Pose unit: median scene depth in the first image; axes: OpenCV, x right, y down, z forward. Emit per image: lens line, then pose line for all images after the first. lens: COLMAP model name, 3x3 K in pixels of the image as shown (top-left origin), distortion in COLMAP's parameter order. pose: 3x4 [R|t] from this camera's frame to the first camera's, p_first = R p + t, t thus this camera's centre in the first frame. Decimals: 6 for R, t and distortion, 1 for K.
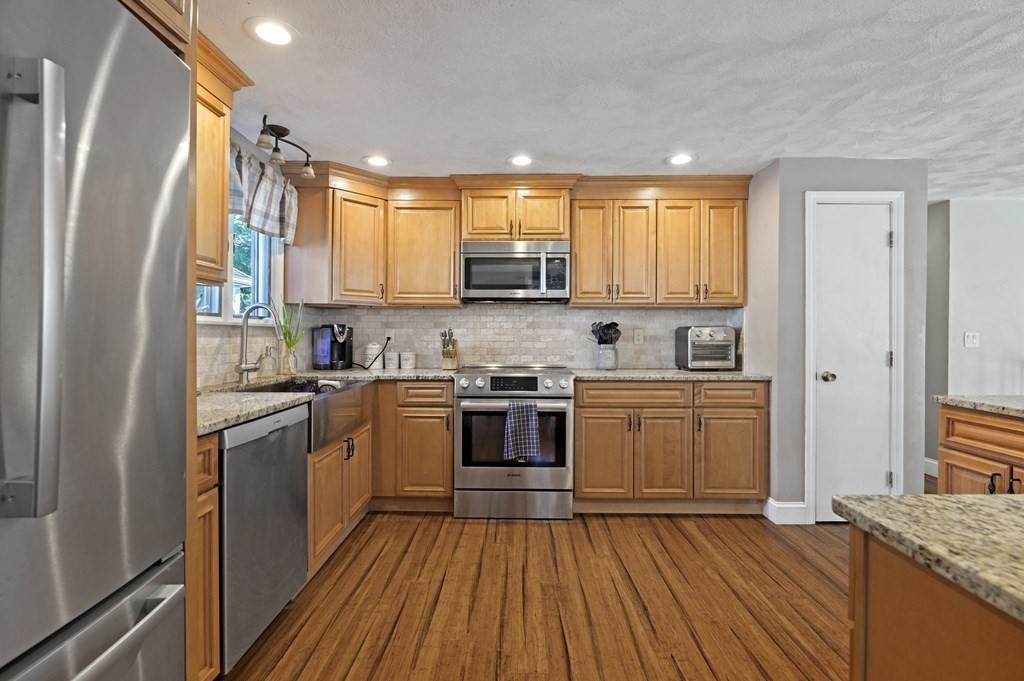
lens RADIAL K [[484.2, 0, 512.8], [0, 484.2, 334.5], [0, 0, 1]] dist [0.000524, 0.000013]
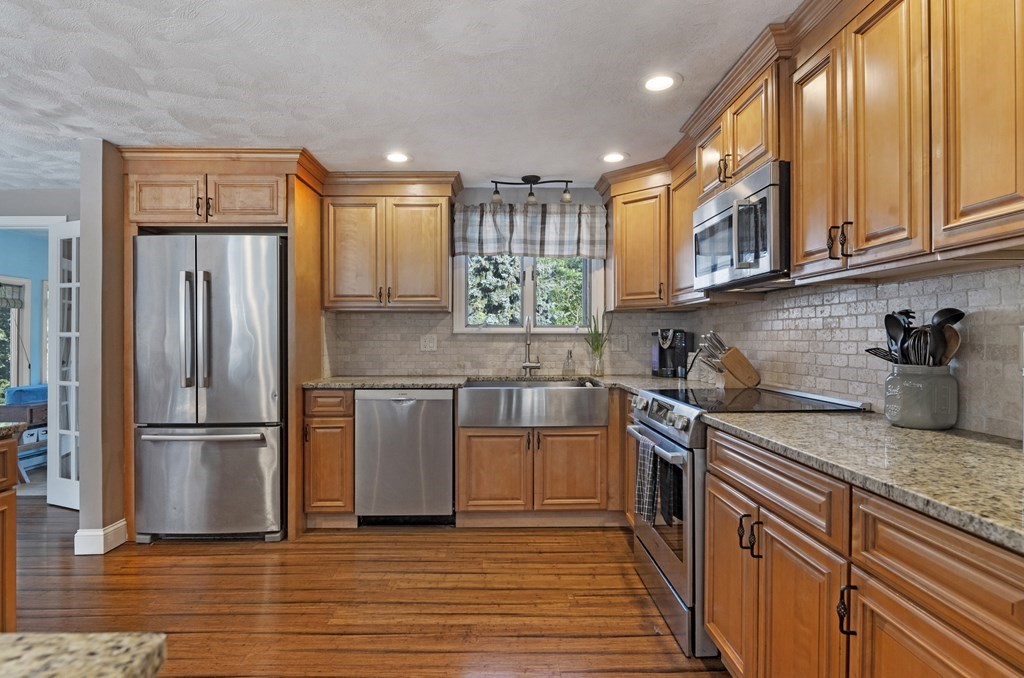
lens RADIAL K [[525.7, 0, 510.3], [0, 525.7, 341.4], [0, 0, 1]] dist [0.001106, 0.000088]
pose [[0.019466, 0.003593, -0.999804, 0.884736], [0.005120, 0.999980, 0.003693, -0.002900], [0.999797, -0.005191, 0.019447, 0.914372]]
